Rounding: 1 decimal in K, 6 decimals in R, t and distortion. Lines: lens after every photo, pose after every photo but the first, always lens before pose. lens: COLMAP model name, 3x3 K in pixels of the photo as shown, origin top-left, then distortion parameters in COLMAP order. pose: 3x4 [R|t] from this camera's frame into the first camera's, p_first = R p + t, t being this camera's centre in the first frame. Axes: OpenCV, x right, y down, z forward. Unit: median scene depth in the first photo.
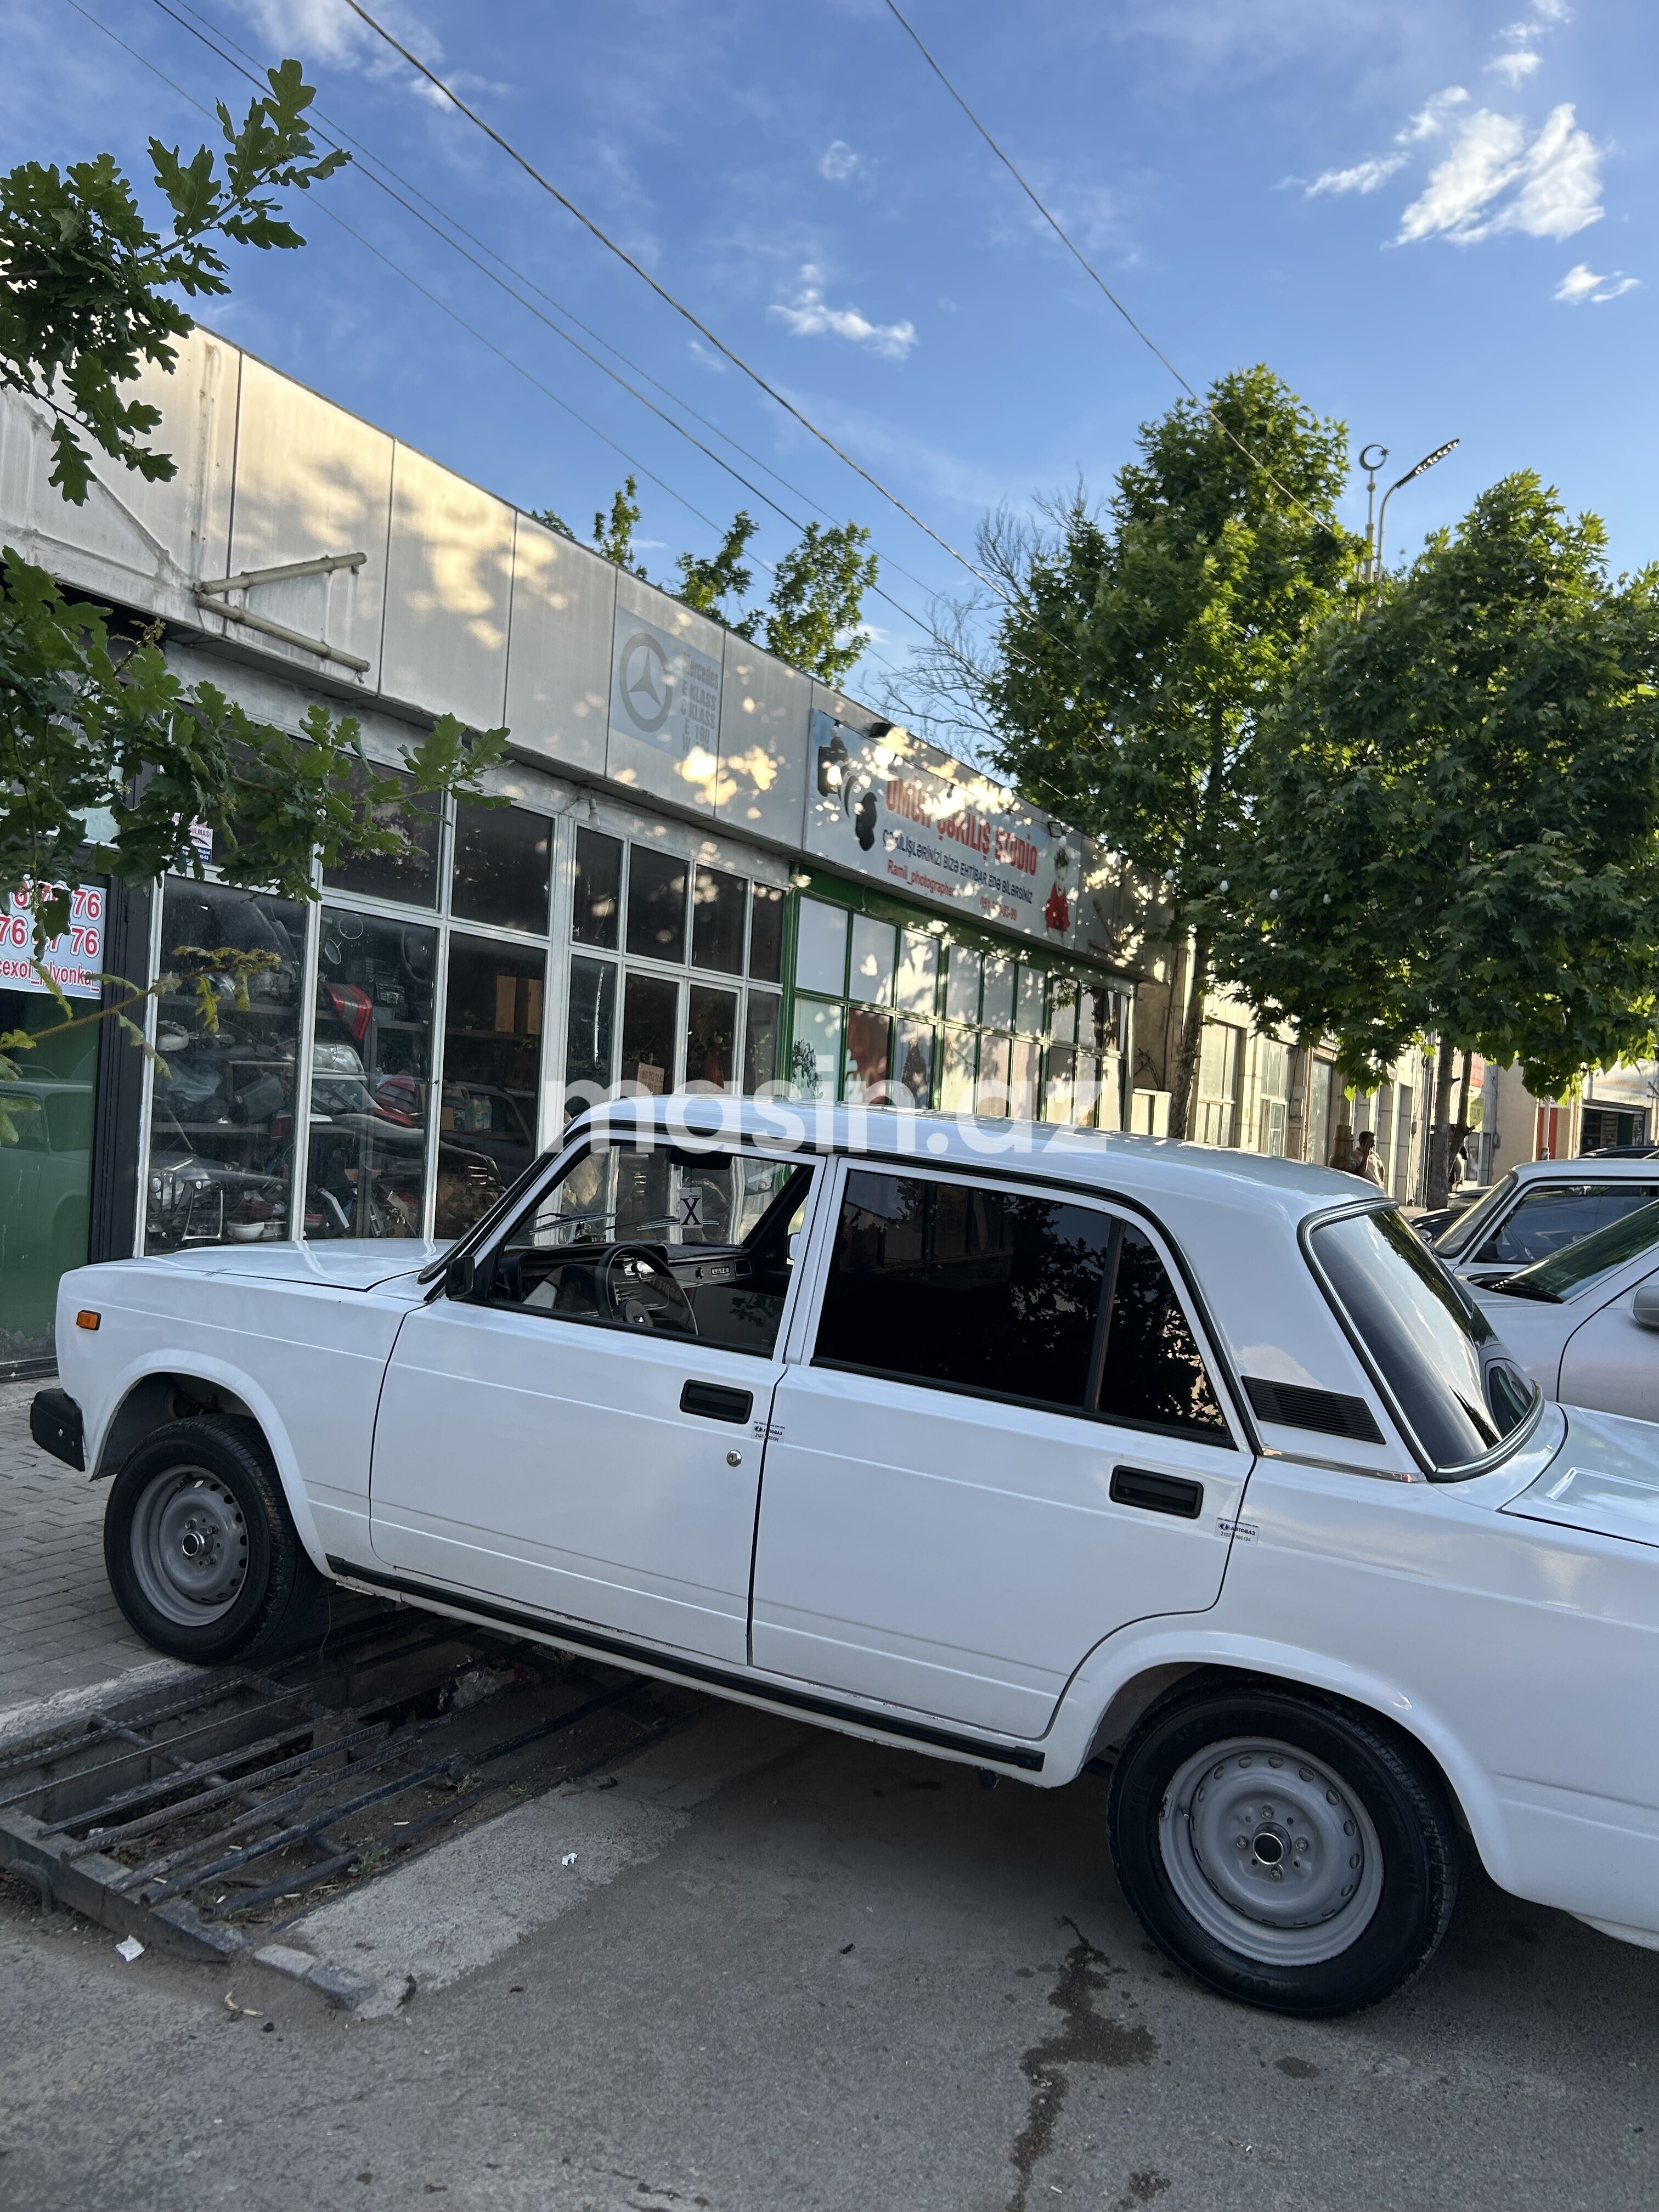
lens RADIAL K [[1674.9, 0, 836.6], [0, 1674.9, 1115.7], [0, 0, 1]] dist [0.052338, -0.063879]
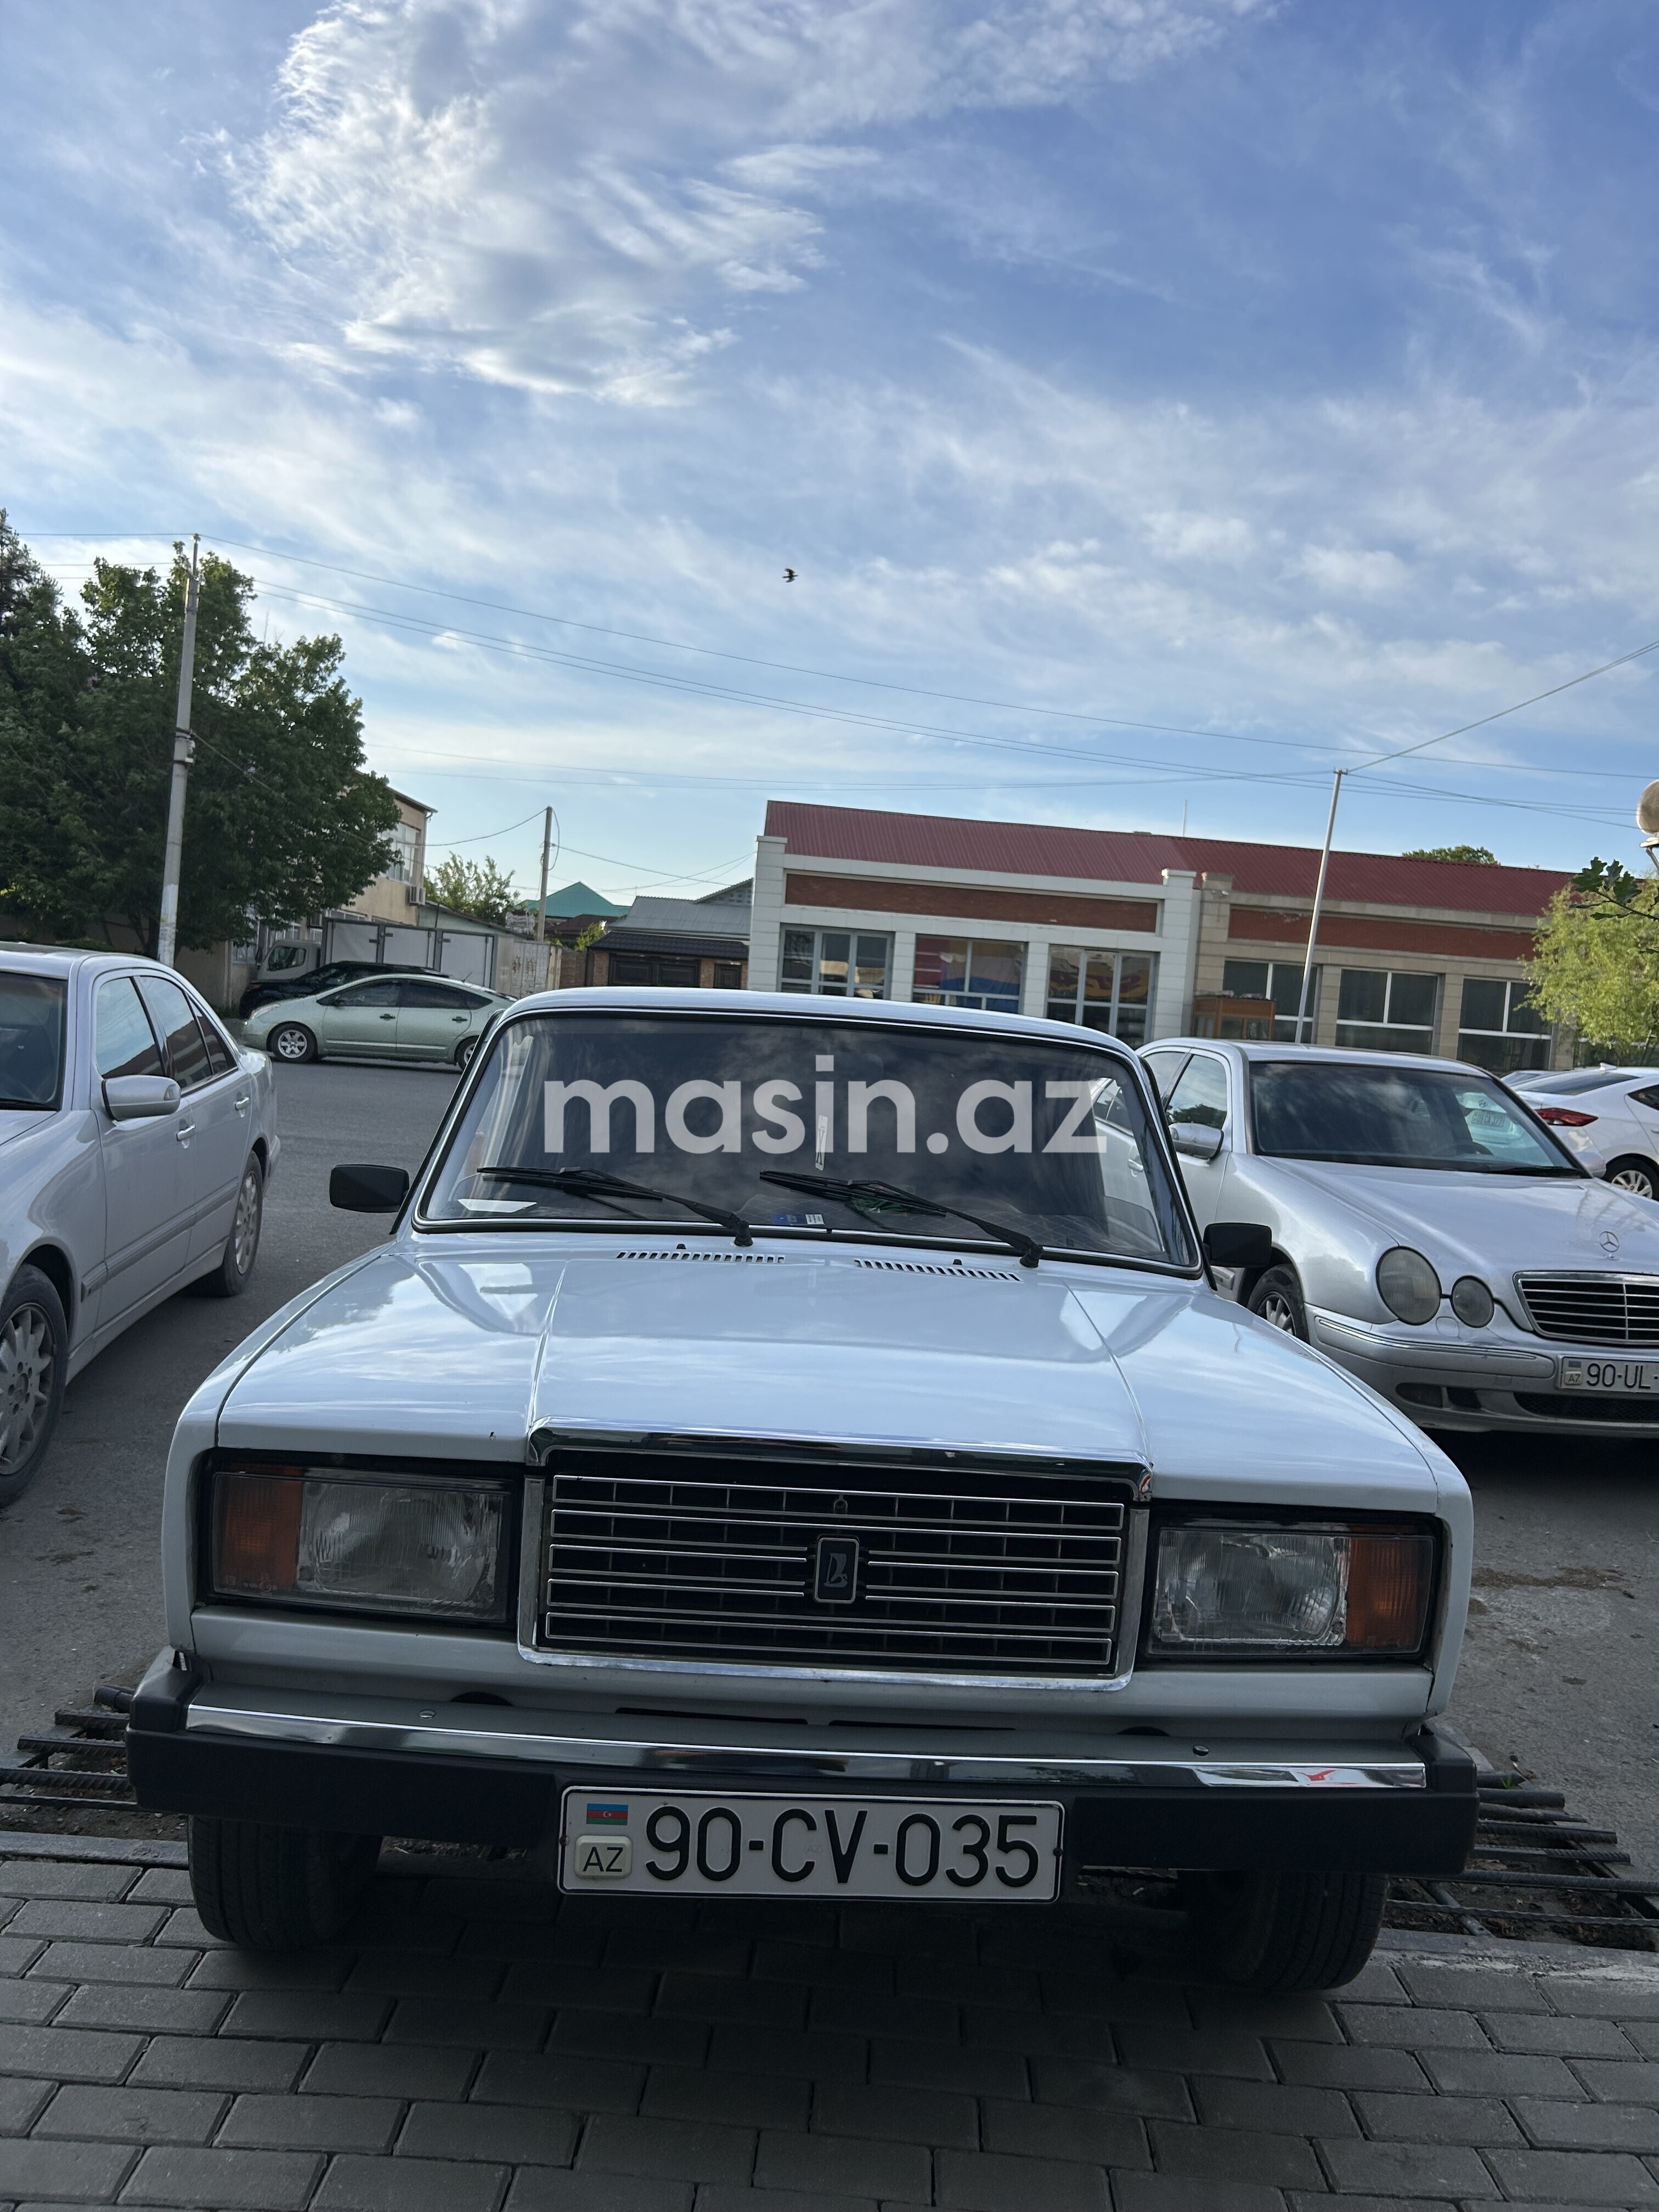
lens RADIAL K [[1674.9, 0, 829.8], [0, 1674.9, 1106.6], [0, 0, 1]] dist [0.052338, -0.063879]
pose [[-0.476872, -0.140545, 0.867664, -0.382298], [-0.116556, 0.988528, 0.096063, -0.016623], [-0.871211, -0.055321, -0.487783, 0.697790]]
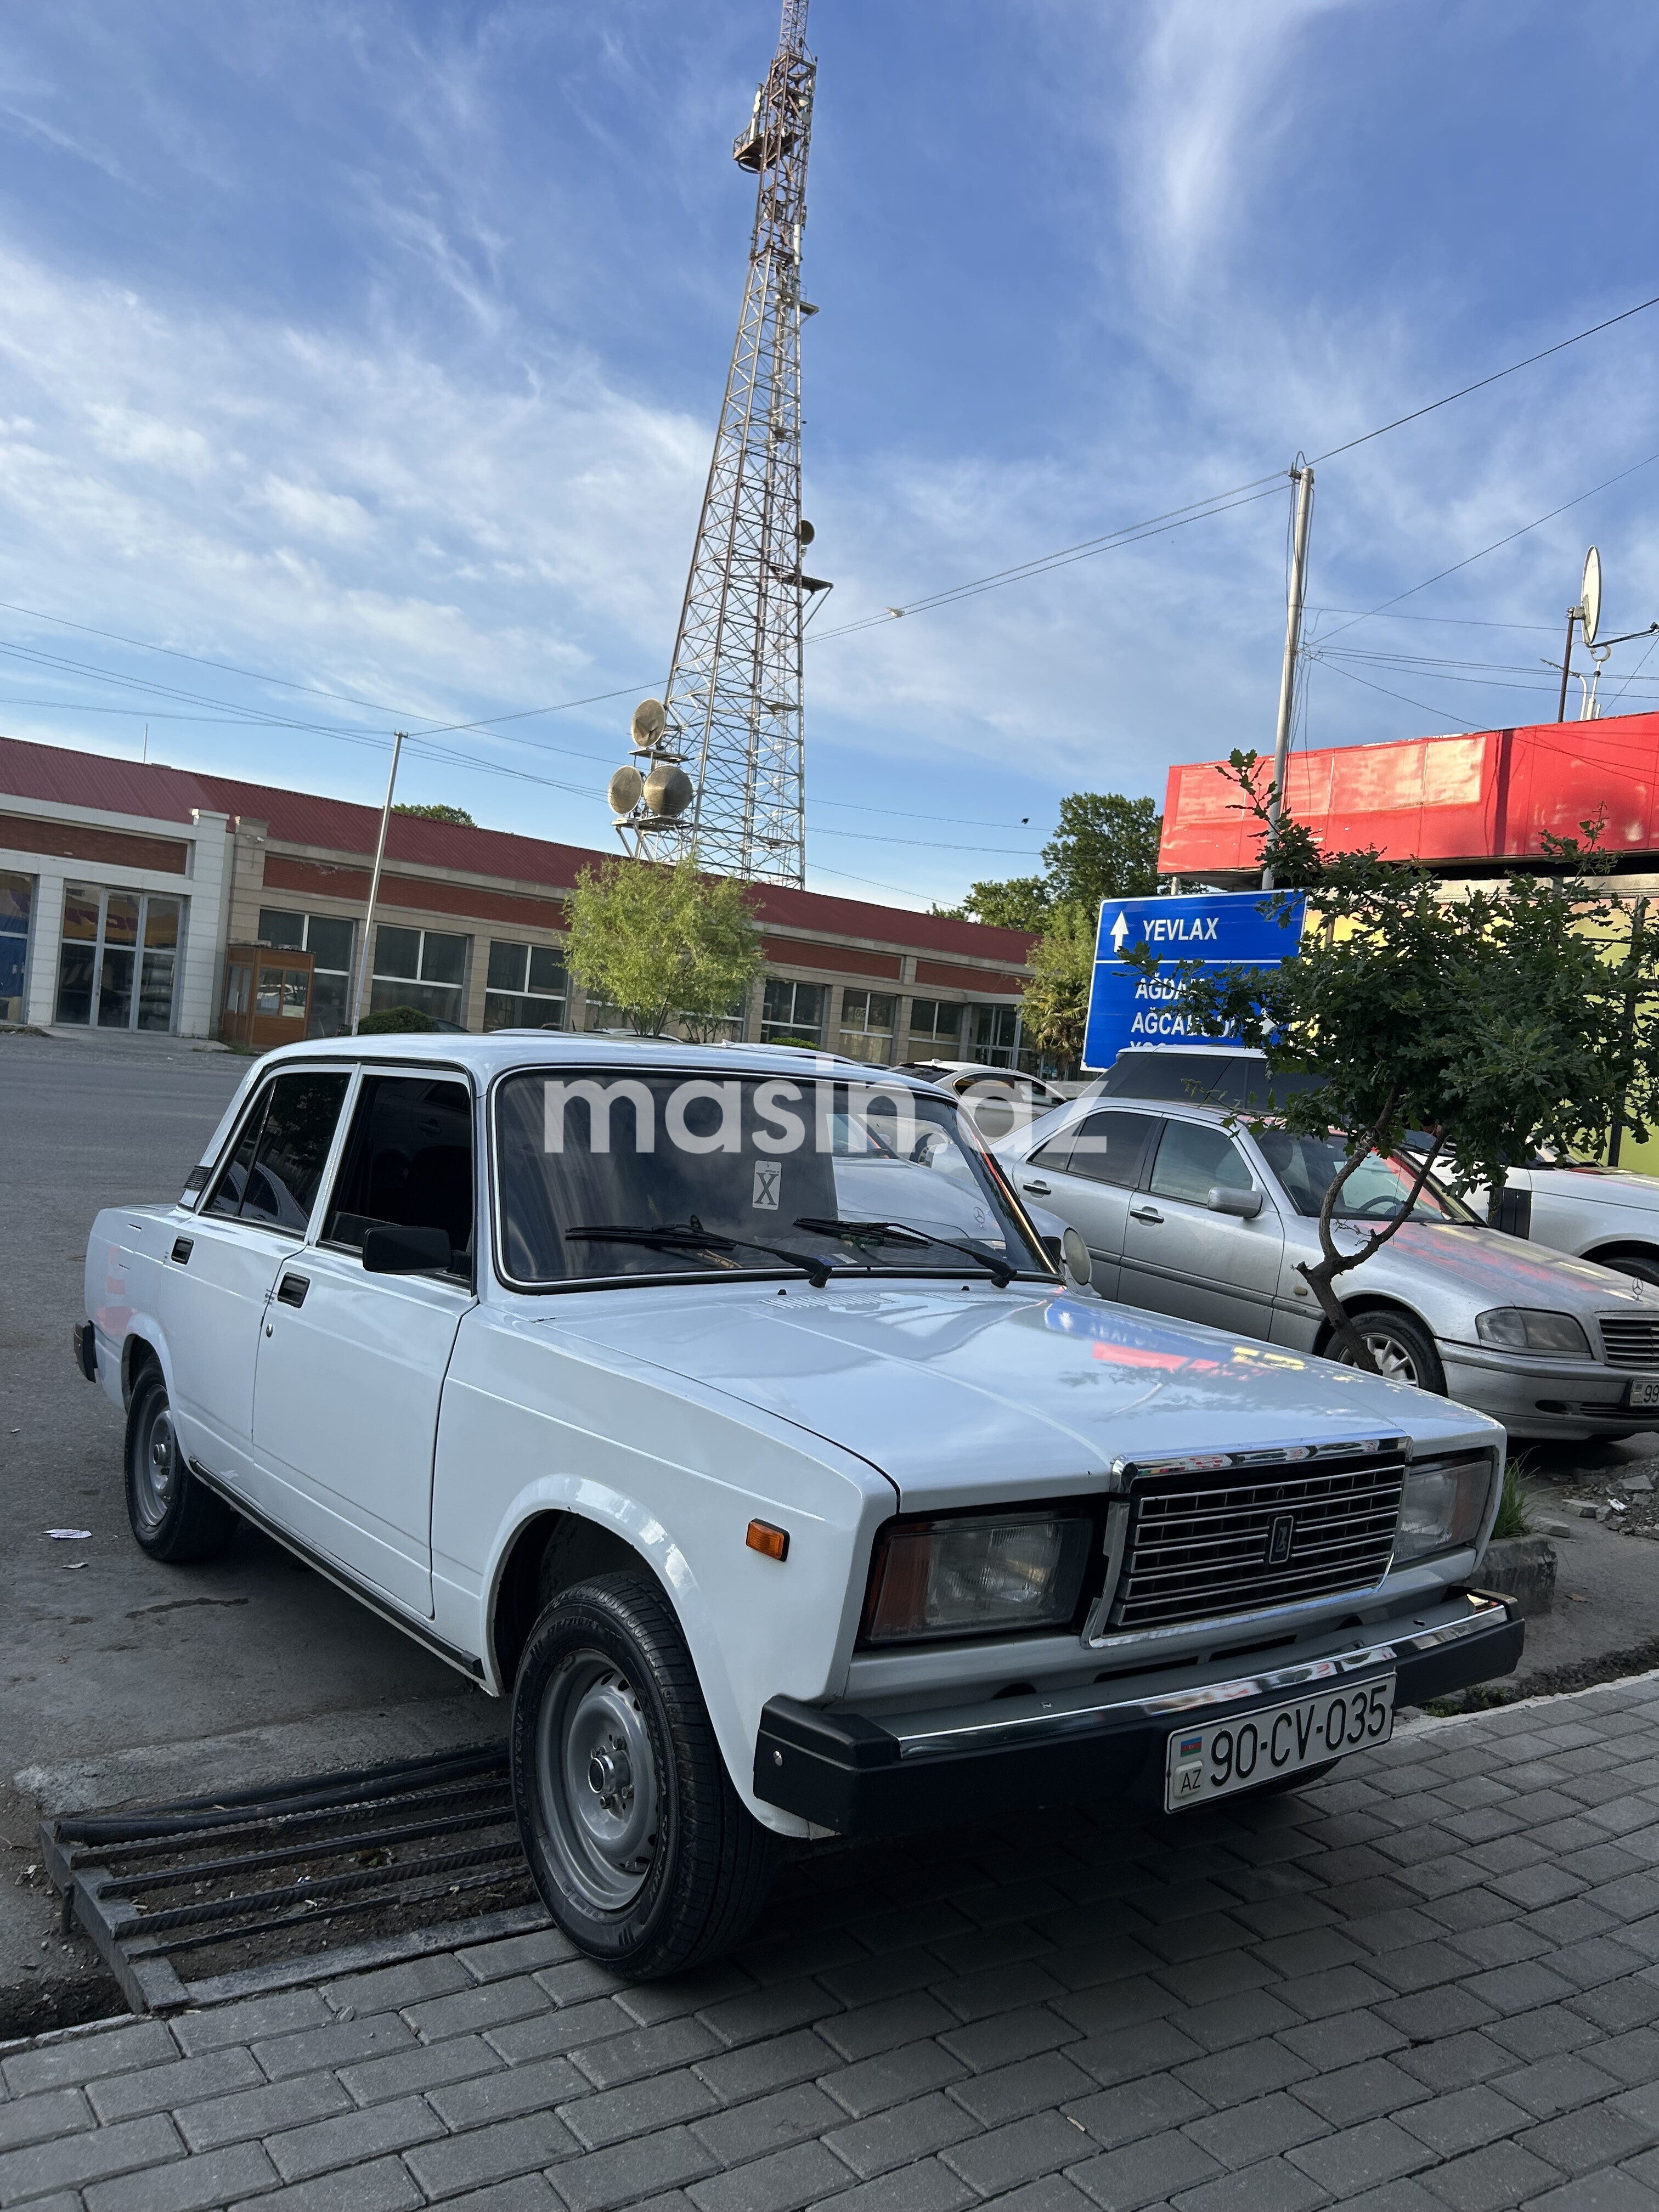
lens RADIAL K [[1674.9, 0, 850.5], [0, 1674.9, 1096.1], [0, 0, 1]] dist [0.052338, -0.063879]
pose [[-0.883930, -0.160086, 0.439364, -0.253582], [-0.161516, 0.986270, 0.034411, -0.012464], [-0.438840, -0.040547, -0.897650, 0.895137]]
